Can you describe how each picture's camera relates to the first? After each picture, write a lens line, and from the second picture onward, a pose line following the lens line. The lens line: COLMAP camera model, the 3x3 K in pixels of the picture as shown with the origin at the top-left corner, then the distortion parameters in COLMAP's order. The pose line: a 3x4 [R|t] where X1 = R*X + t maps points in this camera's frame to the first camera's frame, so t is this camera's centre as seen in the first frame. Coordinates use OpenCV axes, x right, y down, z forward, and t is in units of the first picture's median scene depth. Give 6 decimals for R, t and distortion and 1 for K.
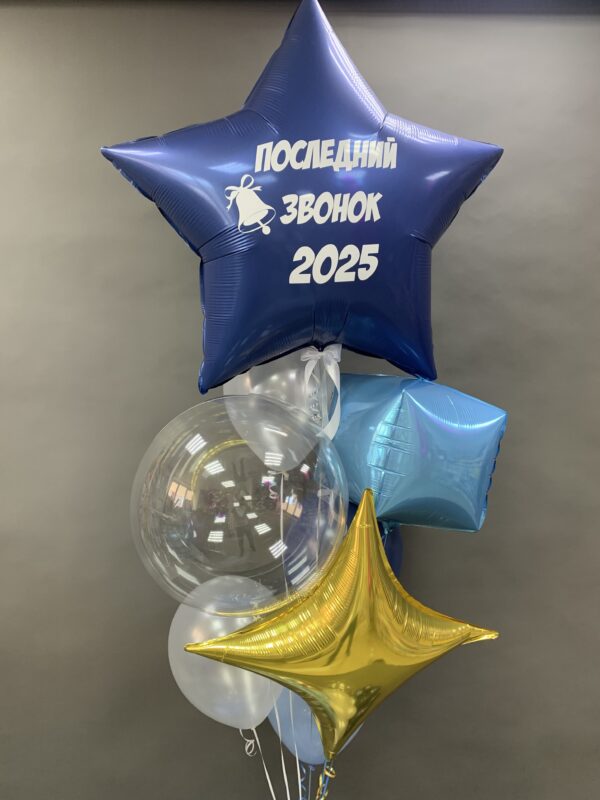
lens RADIAL K [[632.8, 0, 300.0], [0, 632.8, 400.0], [0, 0, 1]] dist [0.000149, -0.004993]
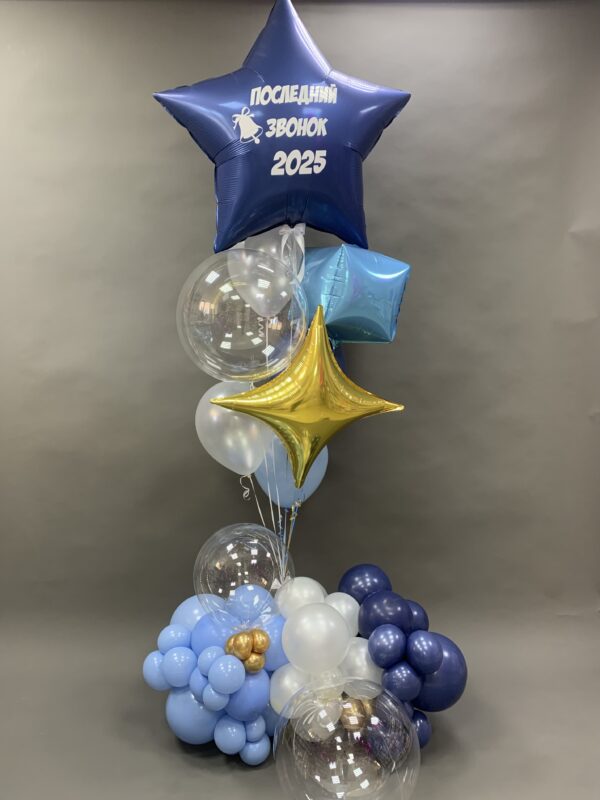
lens RADIAL K [[590.0, 0, 277.2], [0, 590.0, 401.6], [0, 0, 1]] dist [-0.032974, -0.001853]
pose [[0.999960, -0.007409, -0.005035, 0.001236], [0.007749, 0.997415, 0.071441, 0.286936], [0.004493, -0.071477, 0.997432, -0.549079]]
